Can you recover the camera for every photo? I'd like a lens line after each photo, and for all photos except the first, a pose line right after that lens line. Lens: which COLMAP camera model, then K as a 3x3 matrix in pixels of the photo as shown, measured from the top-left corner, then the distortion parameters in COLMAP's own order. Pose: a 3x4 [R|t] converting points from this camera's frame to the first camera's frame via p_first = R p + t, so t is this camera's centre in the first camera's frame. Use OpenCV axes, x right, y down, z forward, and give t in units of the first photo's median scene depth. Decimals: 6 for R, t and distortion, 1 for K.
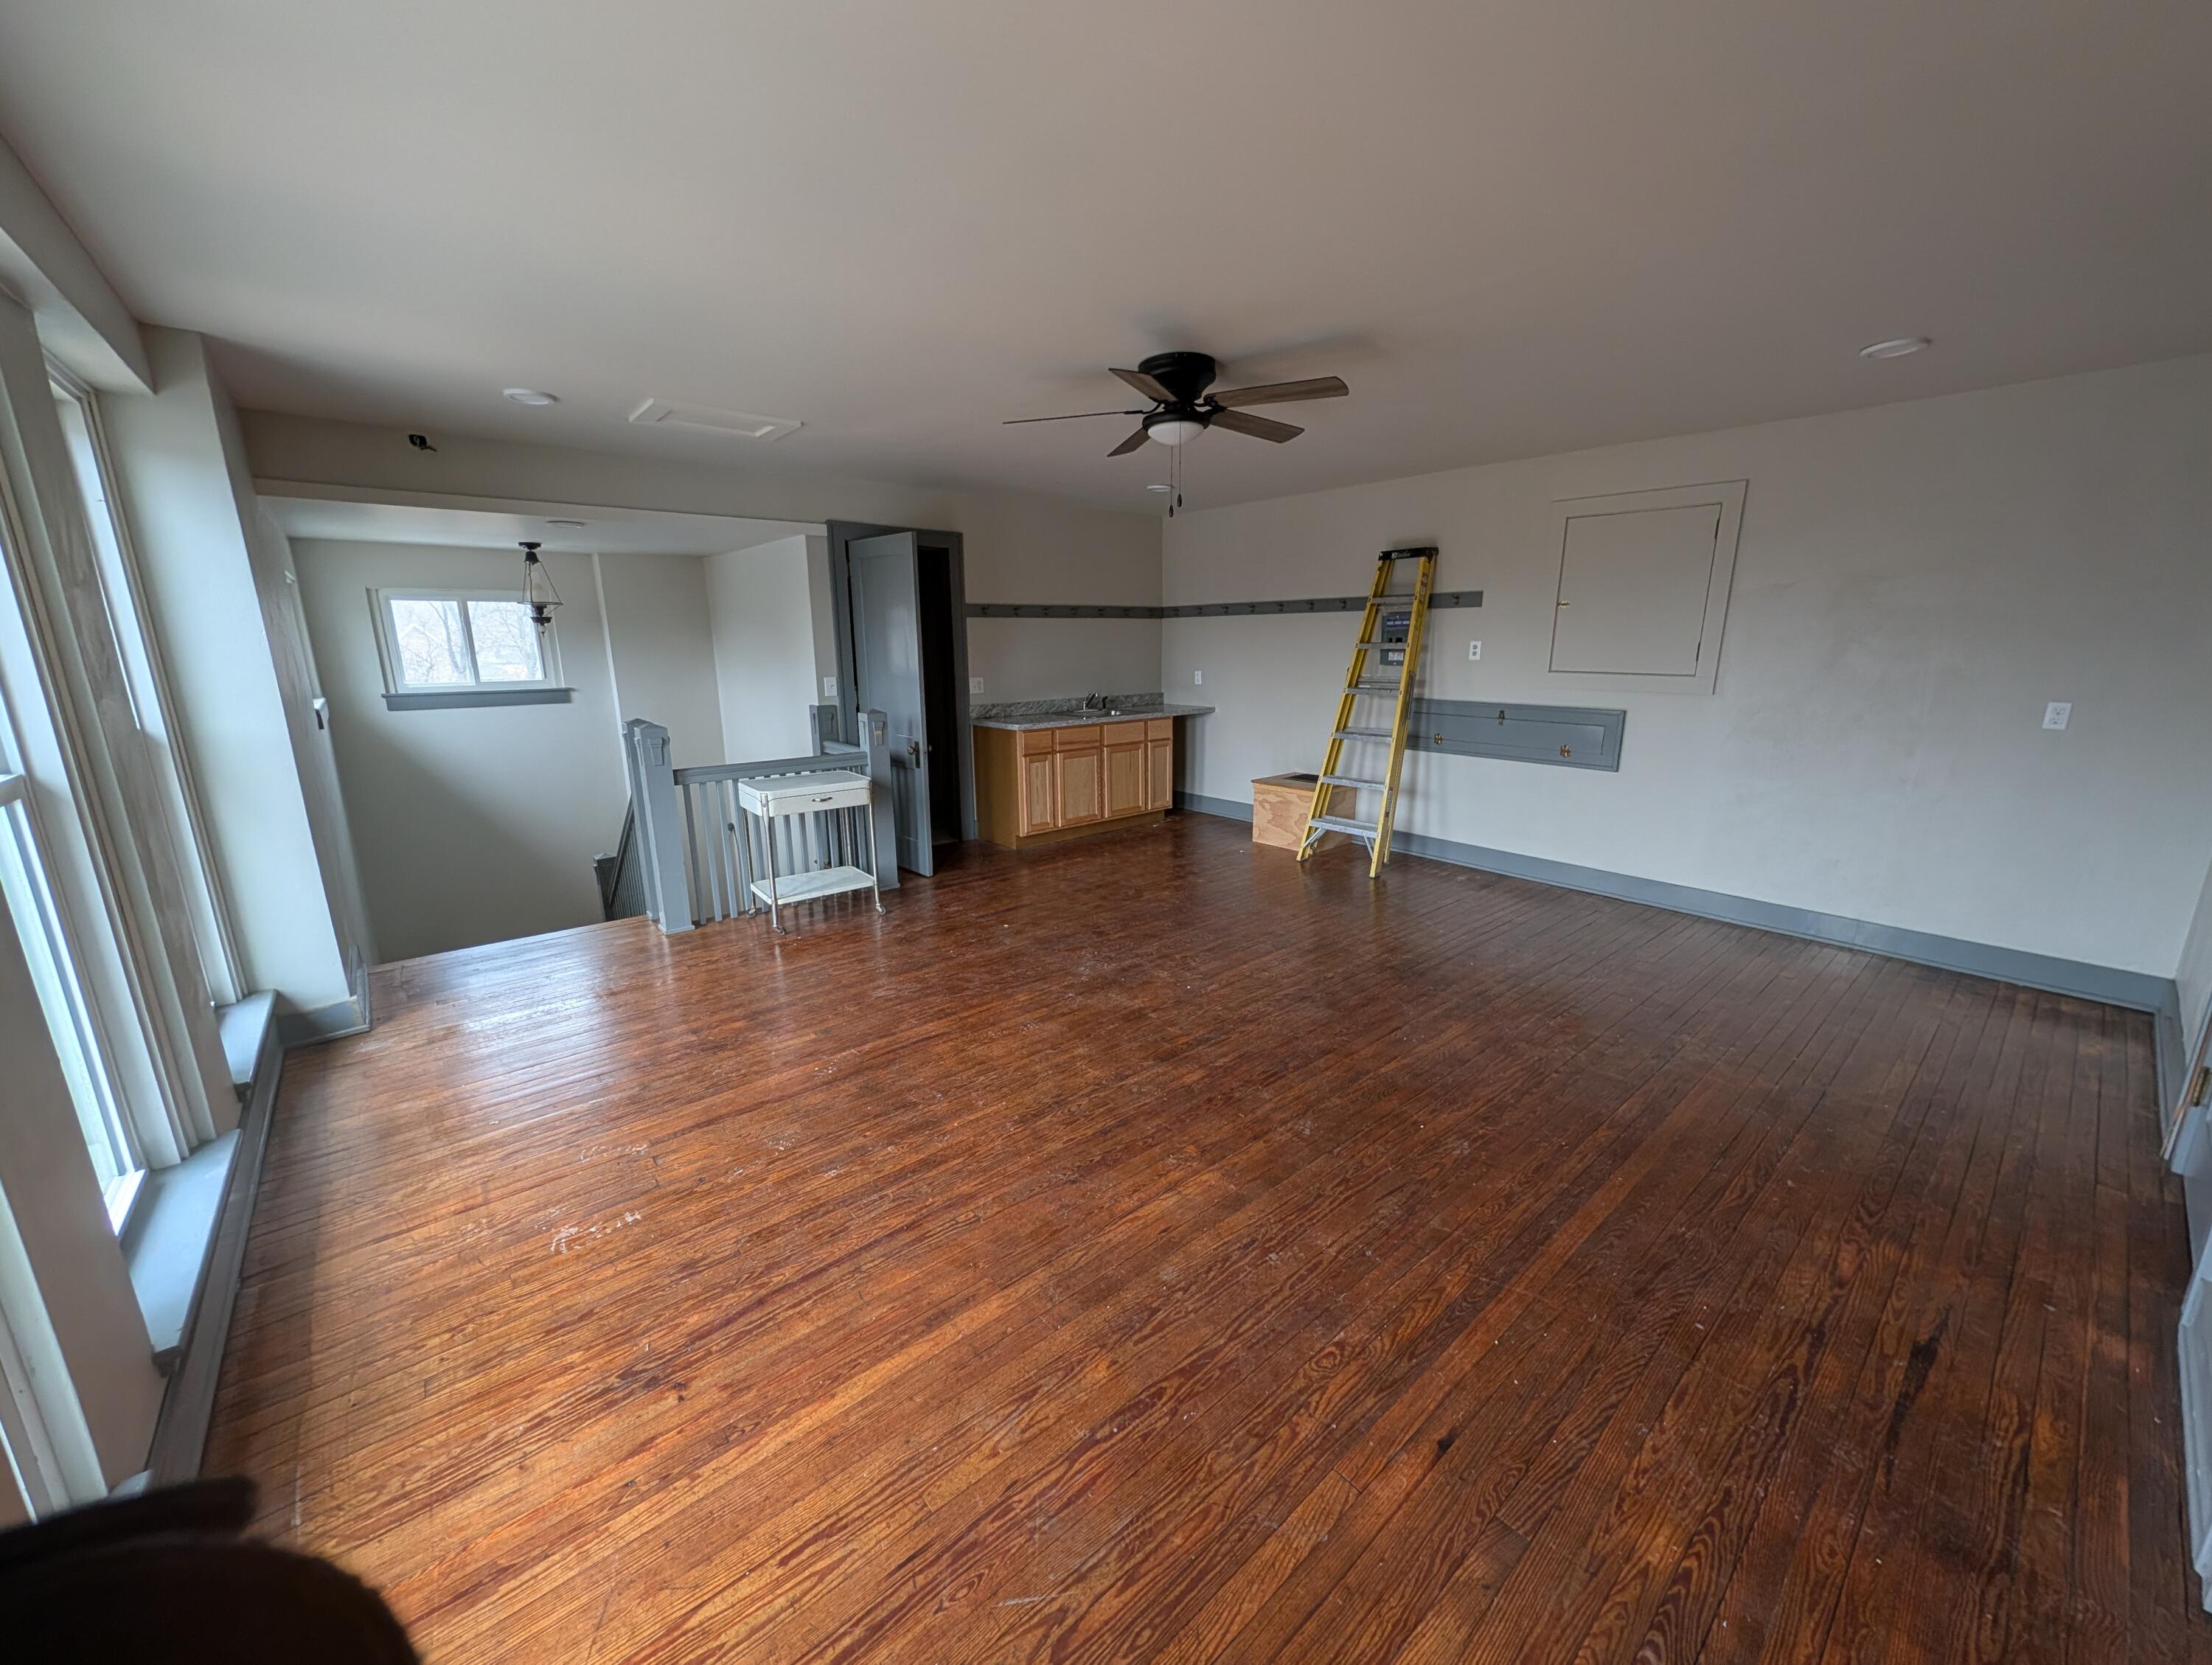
lens RADIAL K [[844.0, 0, 1109.2], [0, 844.0, 829.3], [0, 0, 1]] dist [-0.001891, -0.000122]
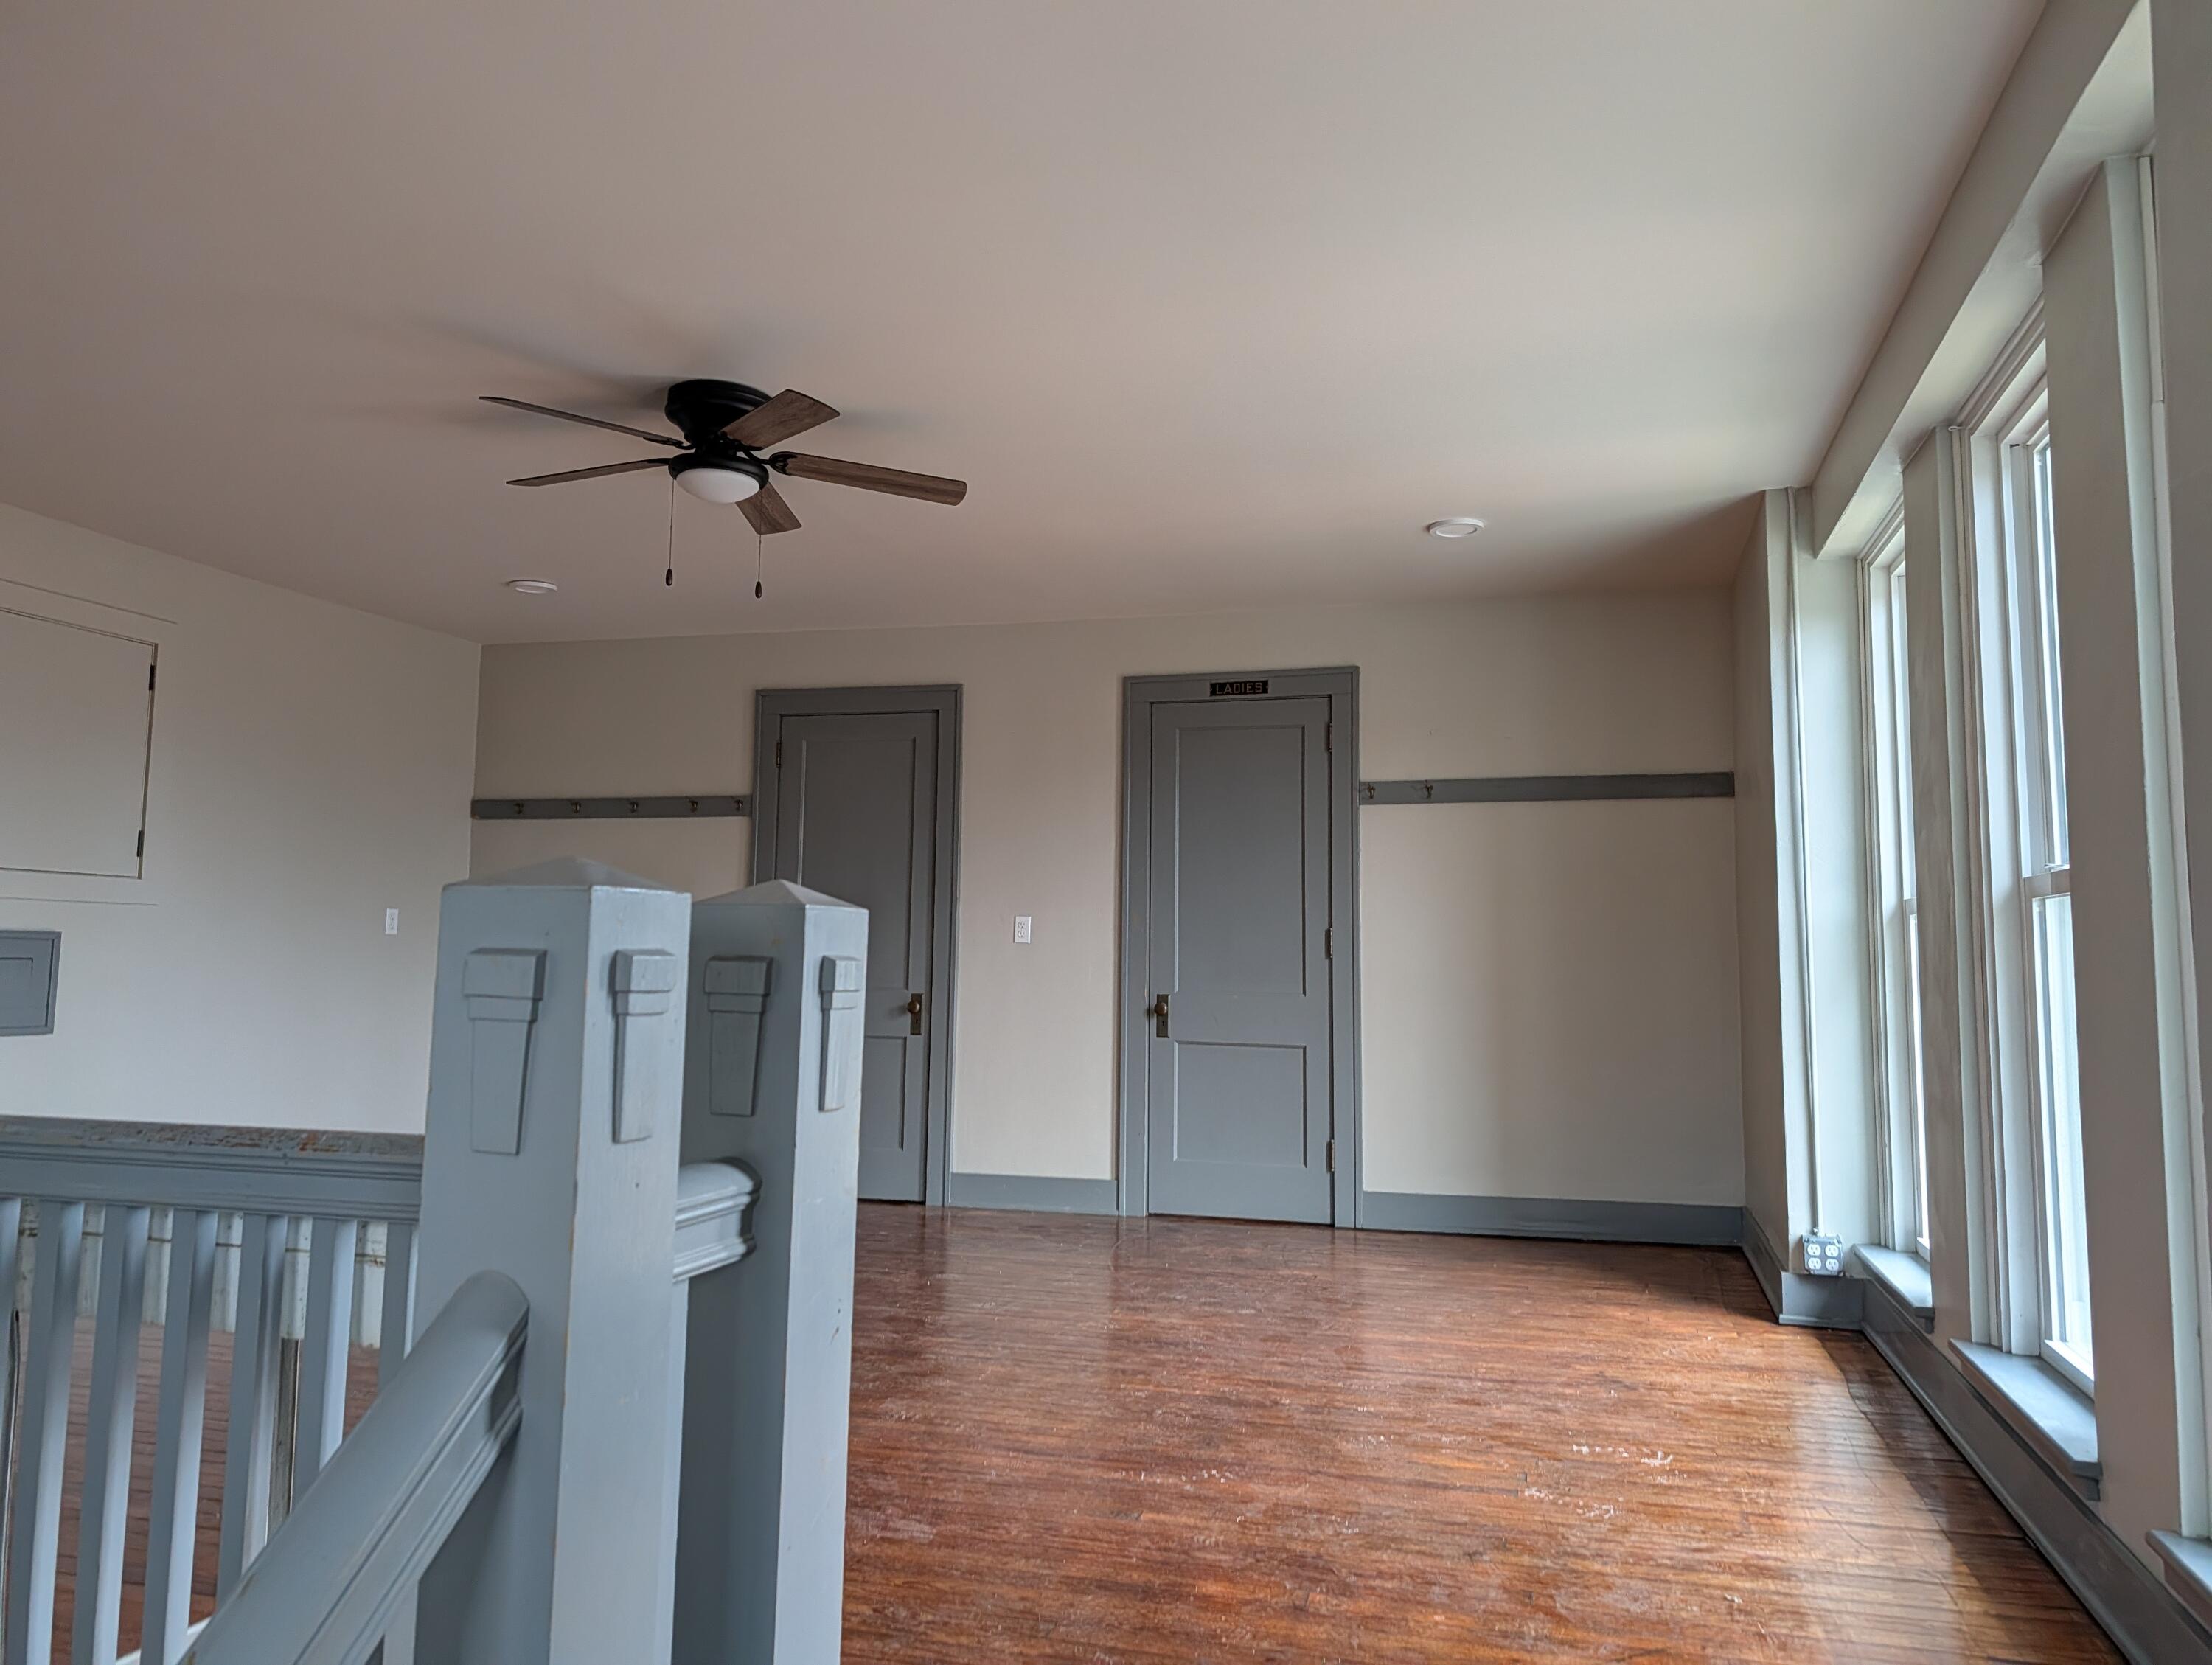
lens RADIAL K [[1588.6, 0, 1114.5], [0, 1588.6, 814.3], [0, 0, 1]] dist [0.009280, 0.002462]
pose [[-0.548377, 0.073673, 0.832979, -1.216713], [0.180297, 0.983100, 0.031745, -0.195148], [-0.816563, 0.167592, -0.552393, 1.568040]]
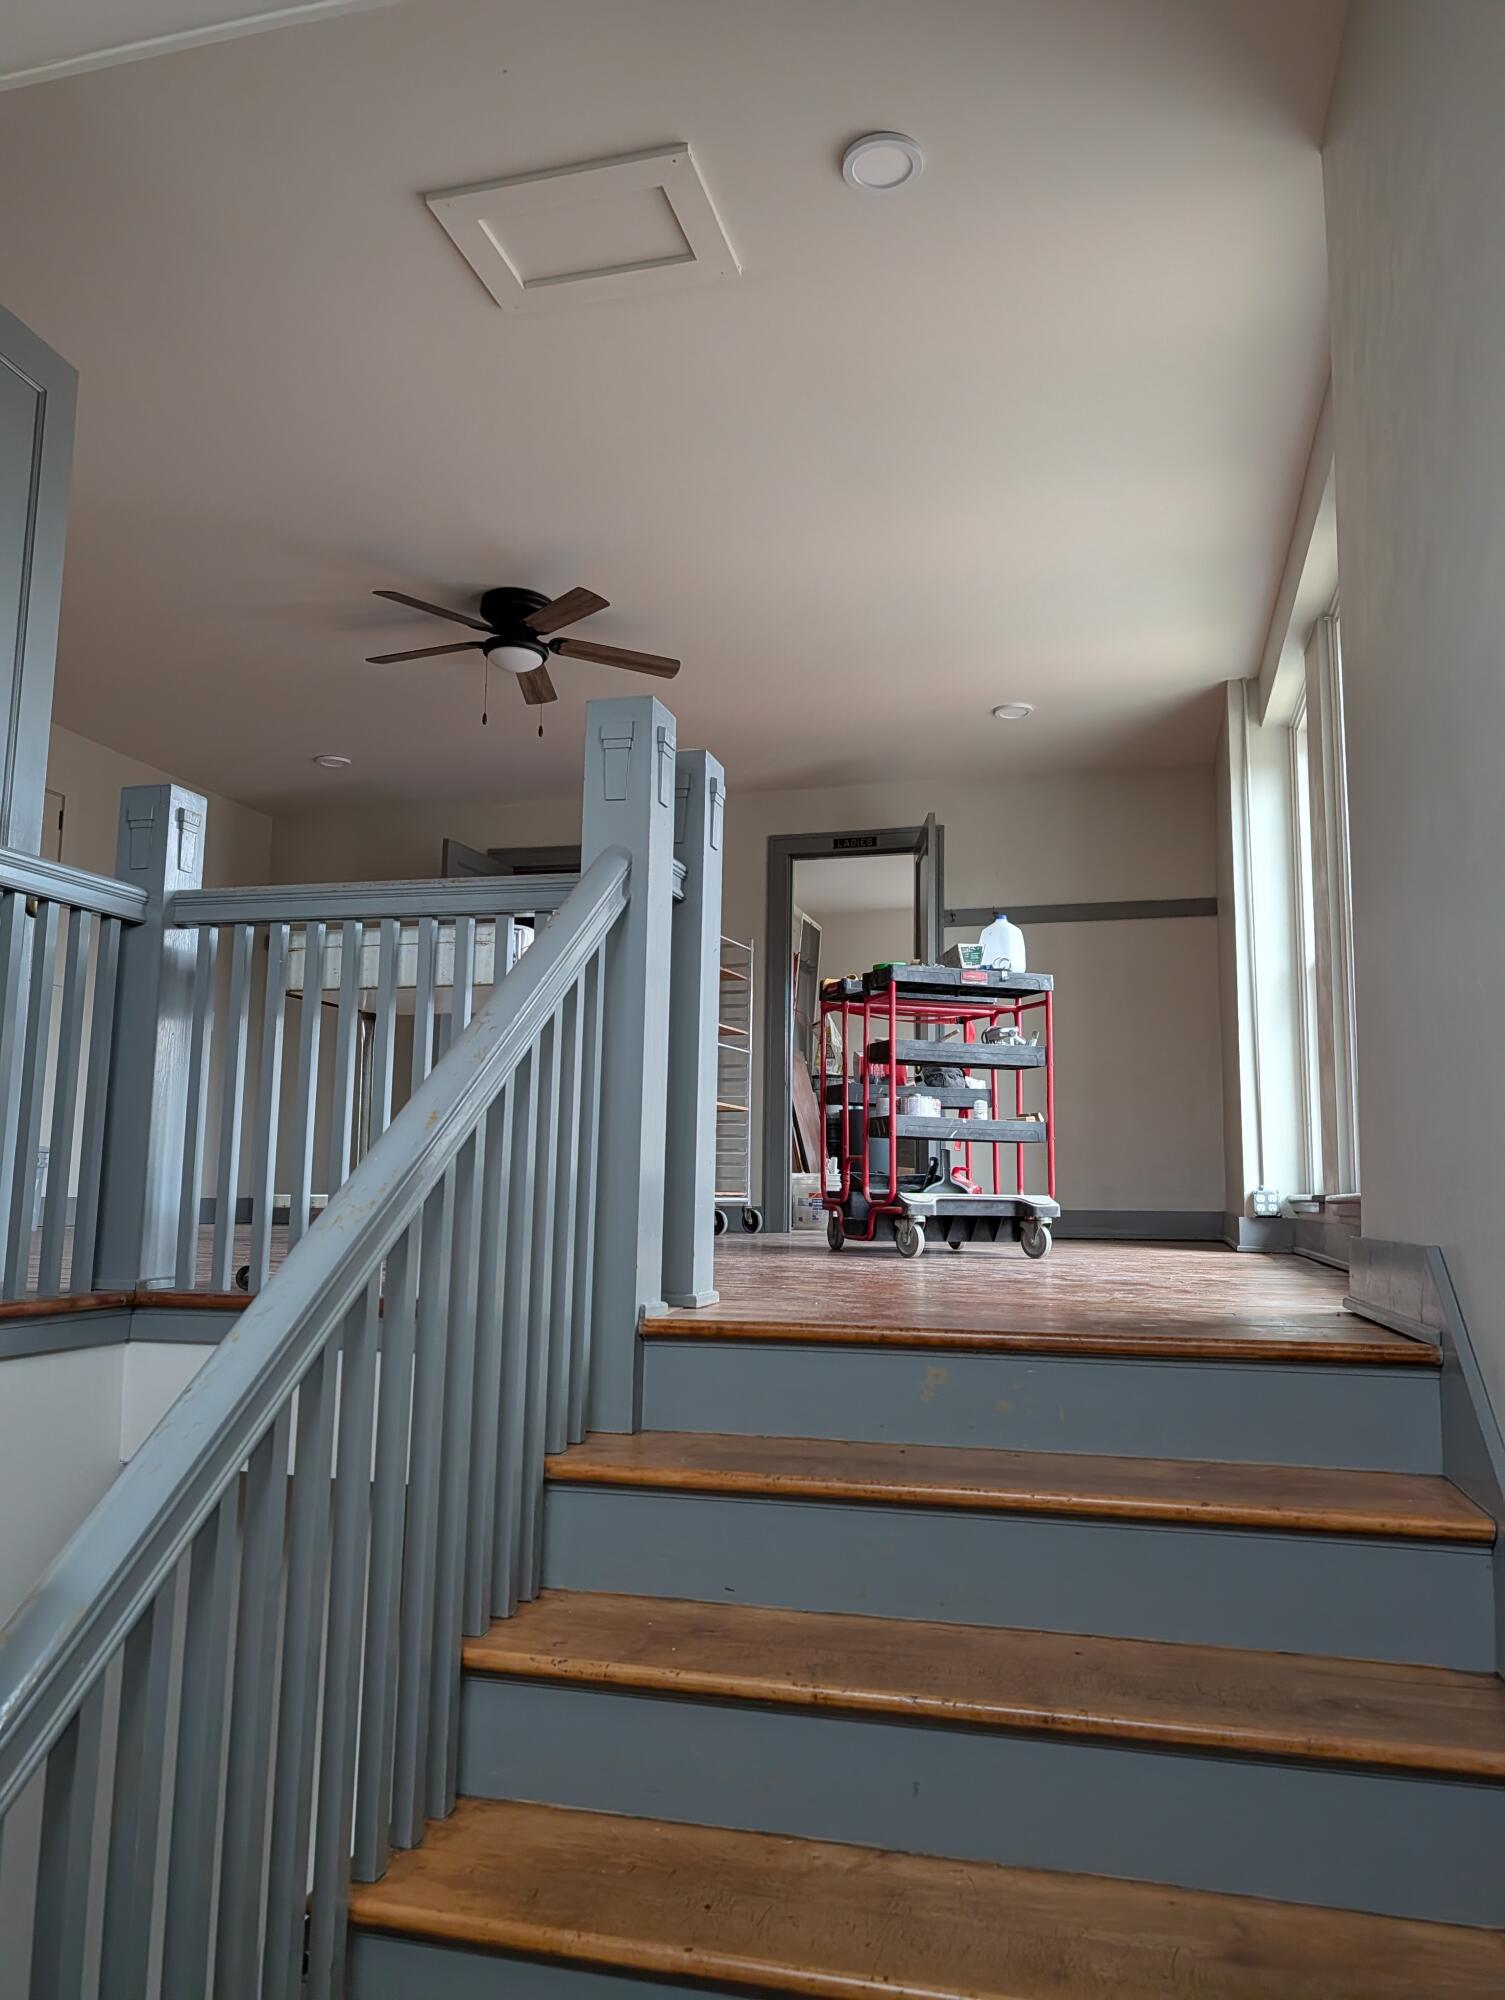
lens RADIAL K [[1421.8, 0, 747.3], [0, 1421.8, 1006.0], [0, 0, 1]] dist [0.009479, -0.001745]
pose [[-0.564558, 0.097312, 0.819637, -1.512248], [0.176964, 0.984204, 0.005041, -0.019434], [-0.806200, 0.147892, -0.572861, 1.898247]]
